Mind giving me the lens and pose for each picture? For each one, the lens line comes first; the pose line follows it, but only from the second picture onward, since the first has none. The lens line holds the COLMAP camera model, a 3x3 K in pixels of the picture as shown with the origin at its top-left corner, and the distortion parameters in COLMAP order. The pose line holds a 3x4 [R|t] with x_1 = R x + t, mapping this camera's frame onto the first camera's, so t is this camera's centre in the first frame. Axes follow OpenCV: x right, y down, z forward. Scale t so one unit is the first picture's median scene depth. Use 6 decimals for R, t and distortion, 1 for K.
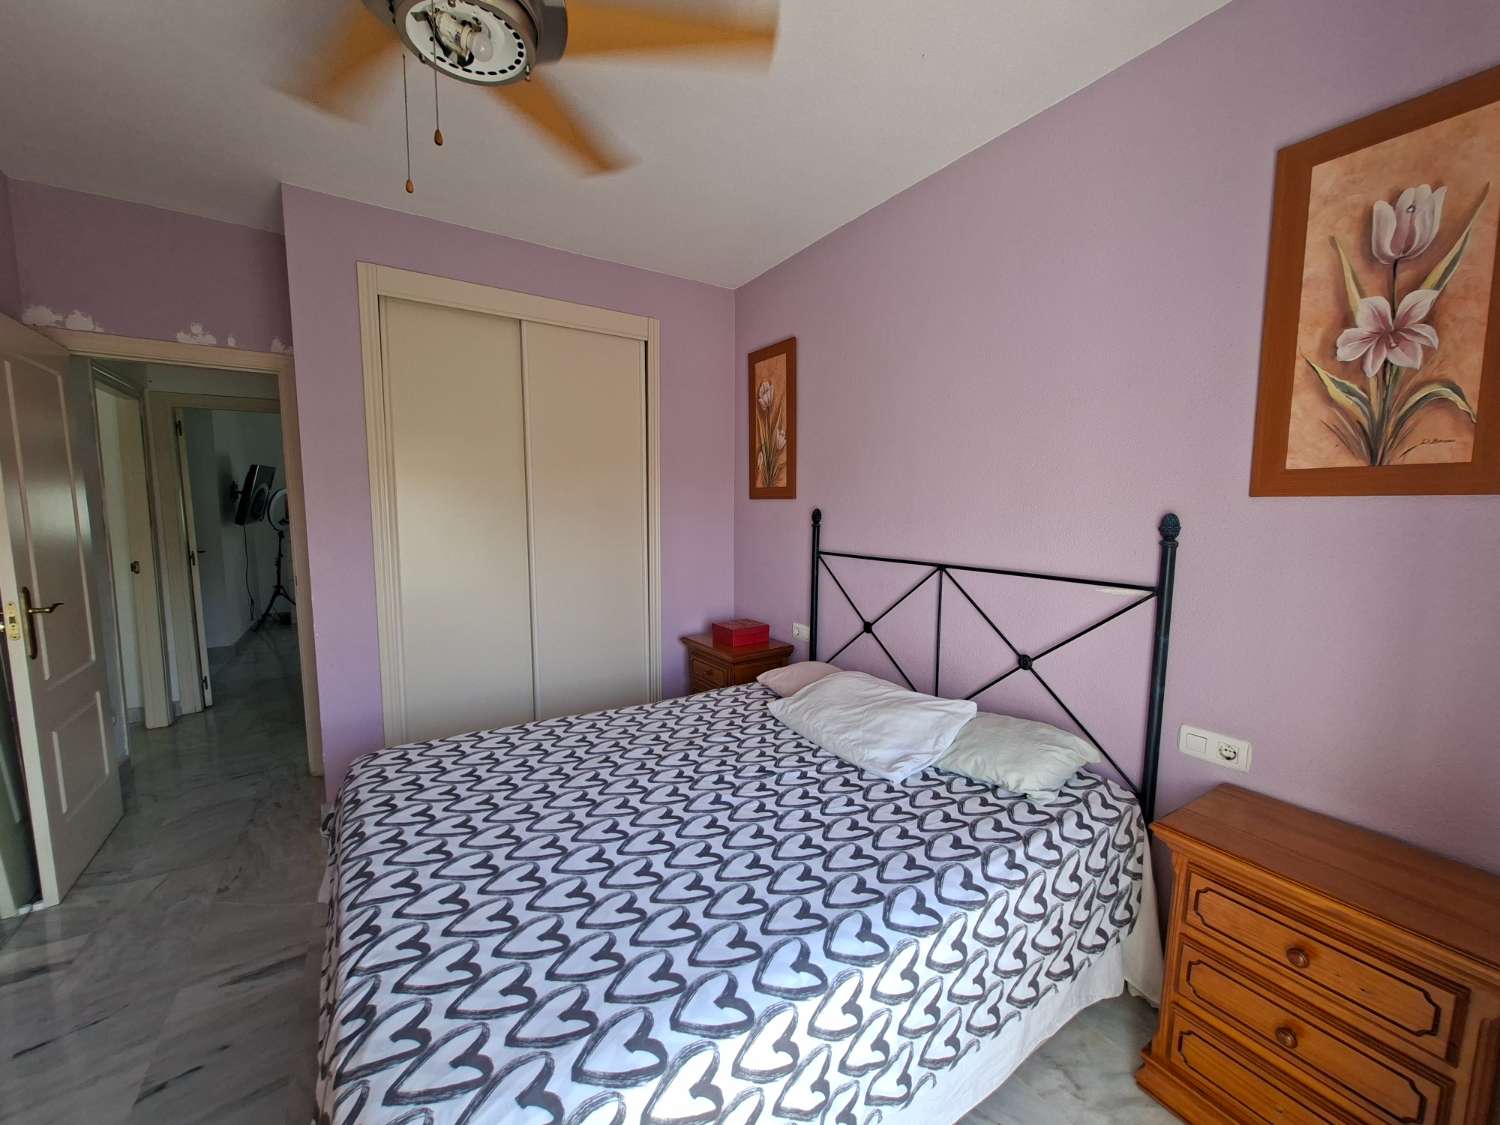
lens RADIAL K [[591.7, 0, 747.7], [0, 591.7, 565.8], [0, 0, 1]] dist [0.001963, 0.001470]
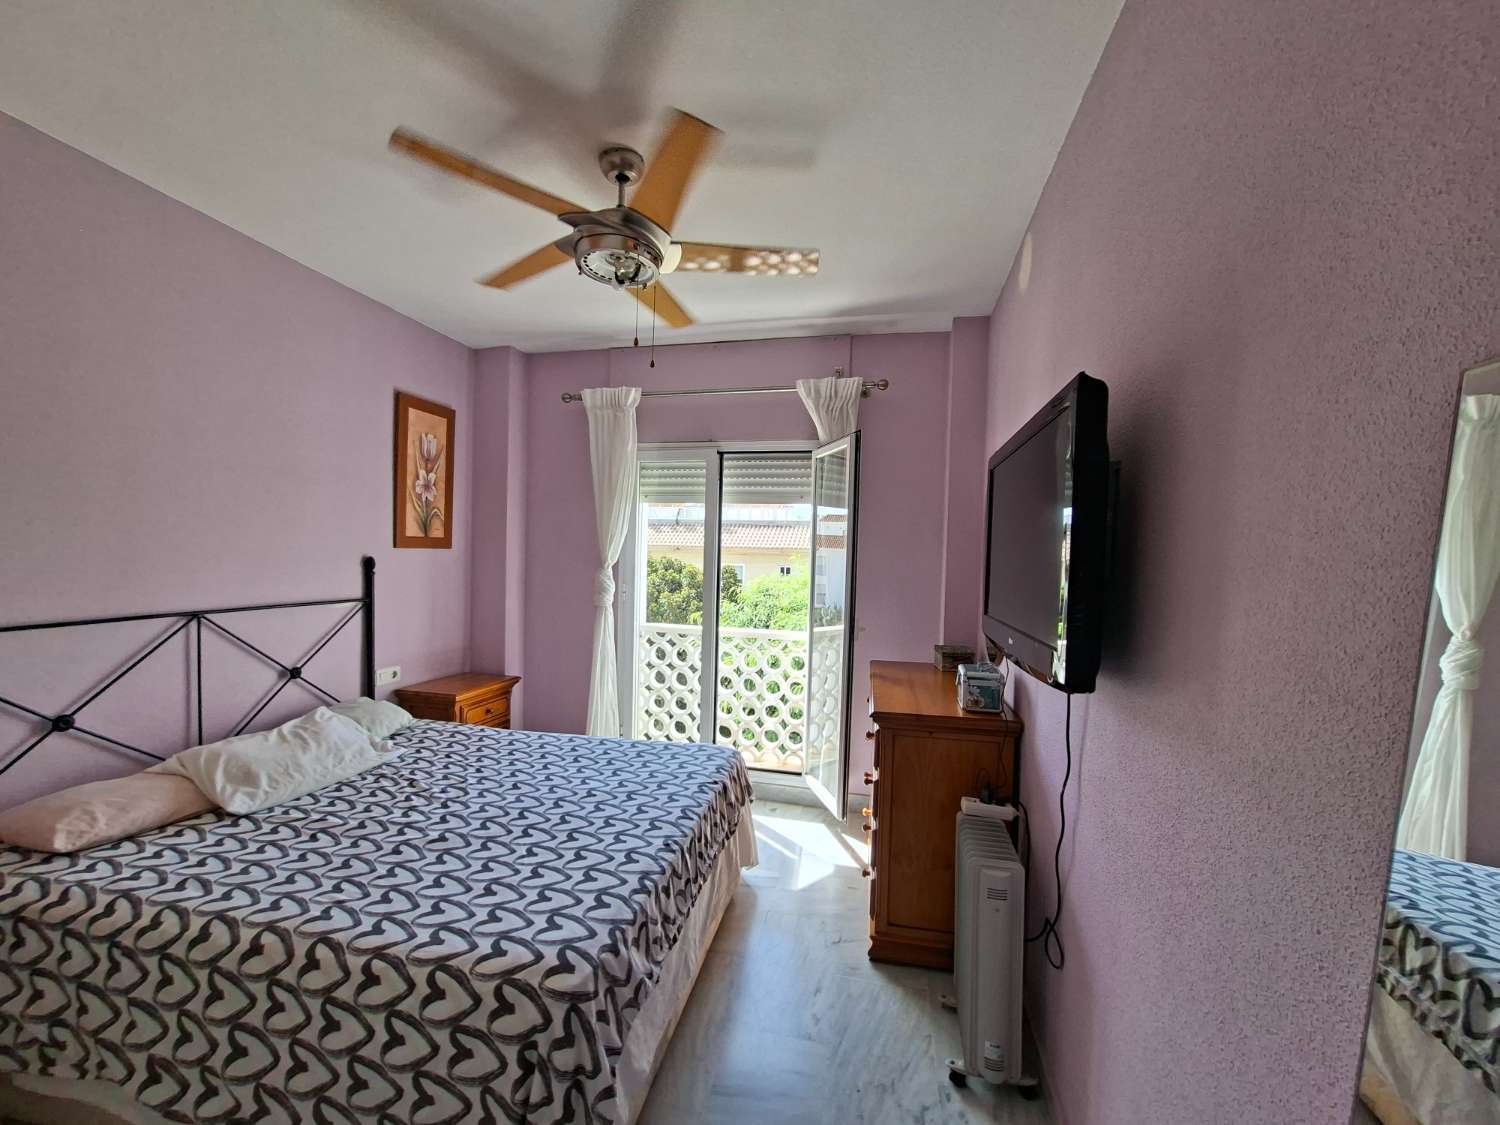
lens RADIAL K [[591.7, 0, 749.2], [0, 591.7, 567.5], [0, 0, 1]] dist [0.001963, 0.001470]
pose [[-0.697595, -0.040633, 0.715339, -1.628710], [0.043086, 0.994205, 0.098490, -0.213921], [-0.715195, 0.099527, -0.691802, 1.673692]]
